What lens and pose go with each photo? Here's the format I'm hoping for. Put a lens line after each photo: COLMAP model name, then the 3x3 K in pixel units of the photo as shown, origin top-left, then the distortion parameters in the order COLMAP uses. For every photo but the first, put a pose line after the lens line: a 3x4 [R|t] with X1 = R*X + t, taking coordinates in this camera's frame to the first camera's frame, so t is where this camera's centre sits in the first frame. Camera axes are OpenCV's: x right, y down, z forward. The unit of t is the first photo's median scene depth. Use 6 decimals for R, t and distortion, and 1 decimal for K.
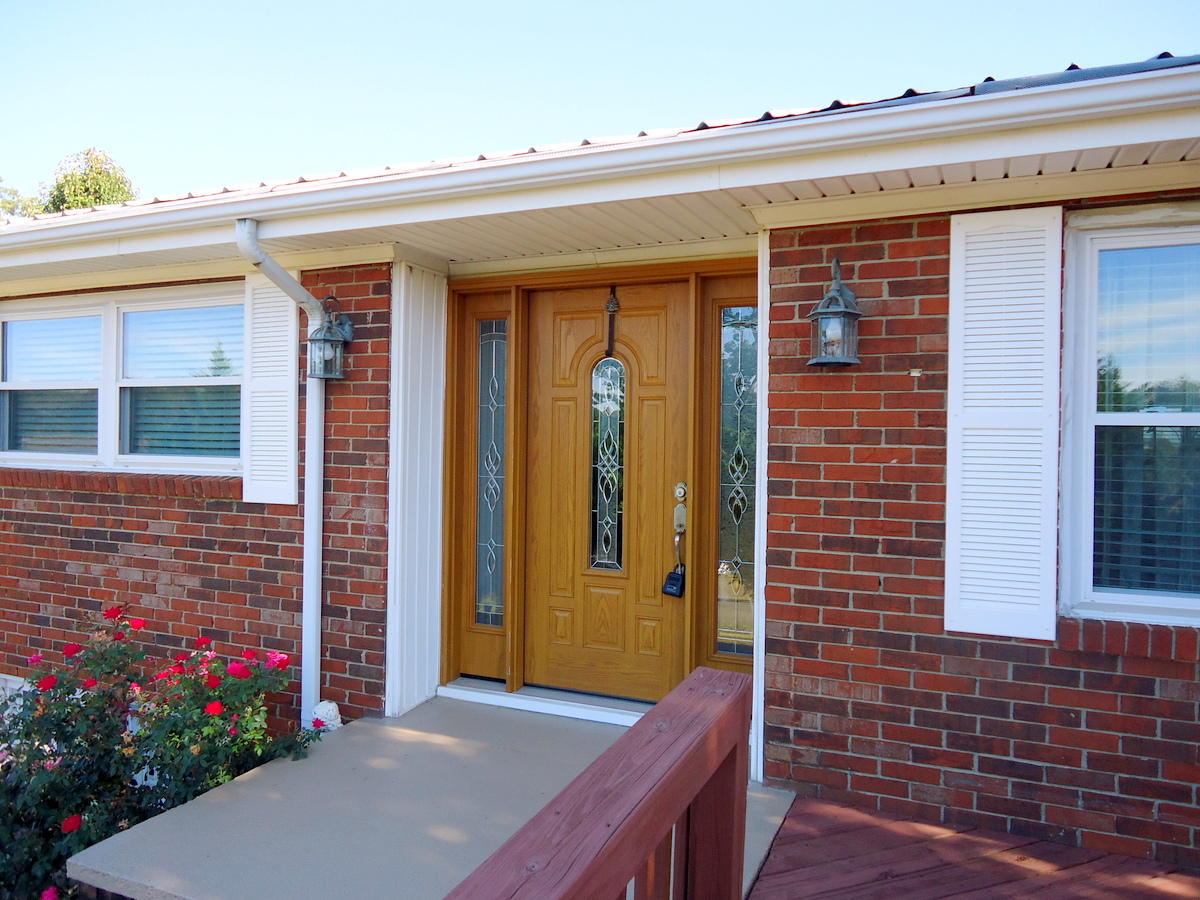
lens RADIAL K [[883.5, 0, 602.4], [0, 883.5, 451.2], [0, 0, 1]] dist [-0.013227, 0.002183]
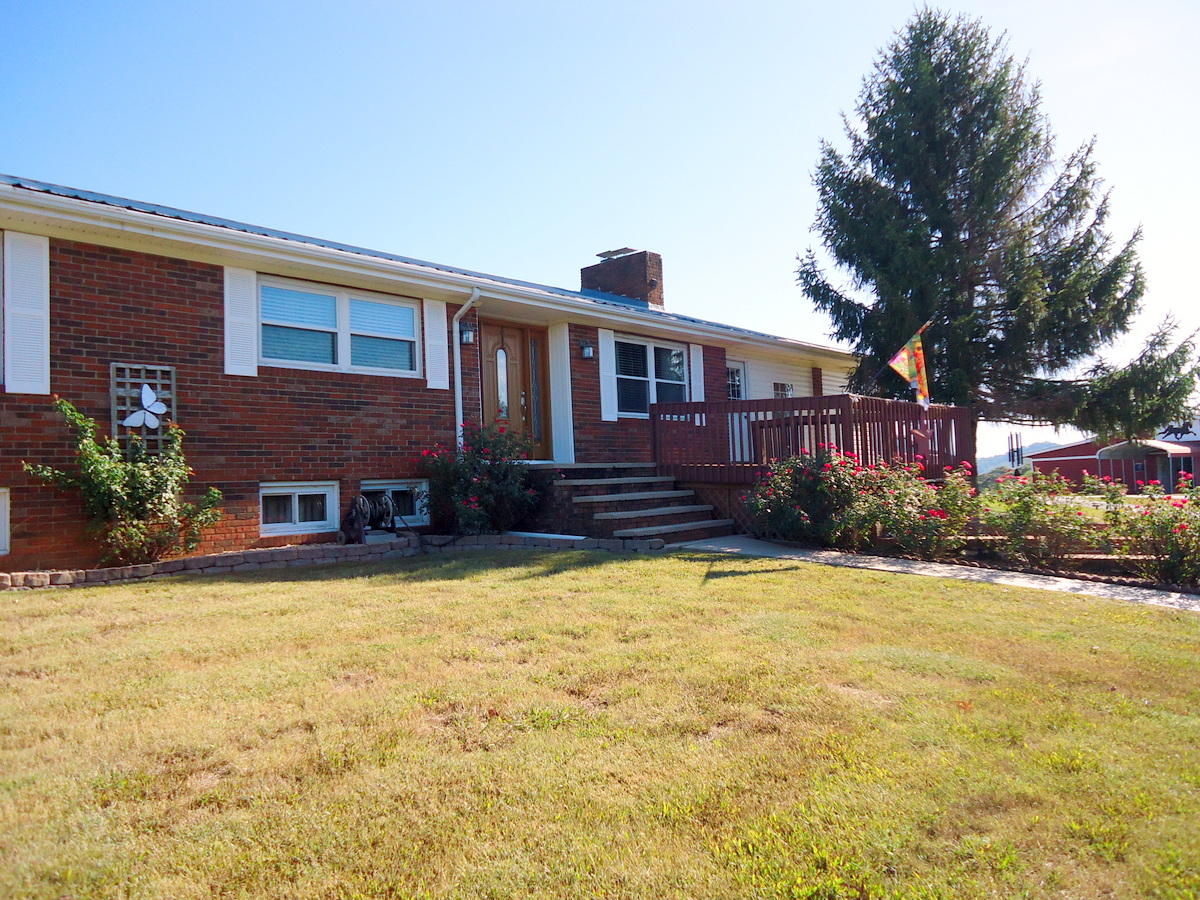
lens RADIAL K [[883.5, 0, 604.8], [0, 883.5, 447.2], [0, 0, 1]] dist [-0.013227, 0.002183]
pose [[0.286391, 0.017546, 0.957952, -2.538339], [0.049256, 0.998241, -0.033010, 0.316866], [-0.956846, 0.056638, 0.285023, -0.181140]]
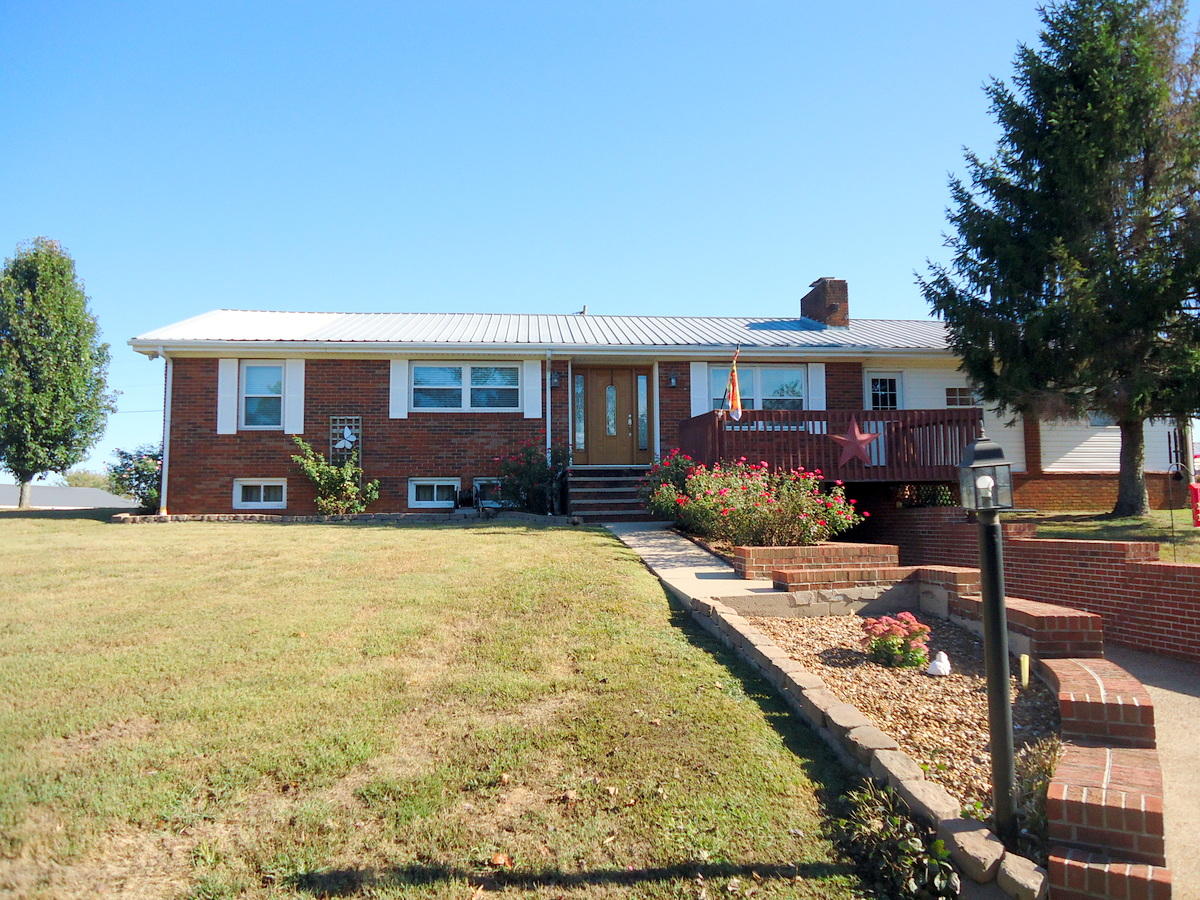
lens RADIAL K [[883.5, 0, 601.6], [0, 883.5, 449.4], [0, 0, 1]] dist [-0.013227, 0.002183]
pose [[0.871385, 0.015795, 0.490345, -1.914482], [0.025749, 0.996631, -0.077863, 0.480858], [-0.489923, 0.080475, 0.868043, -2.401447]]
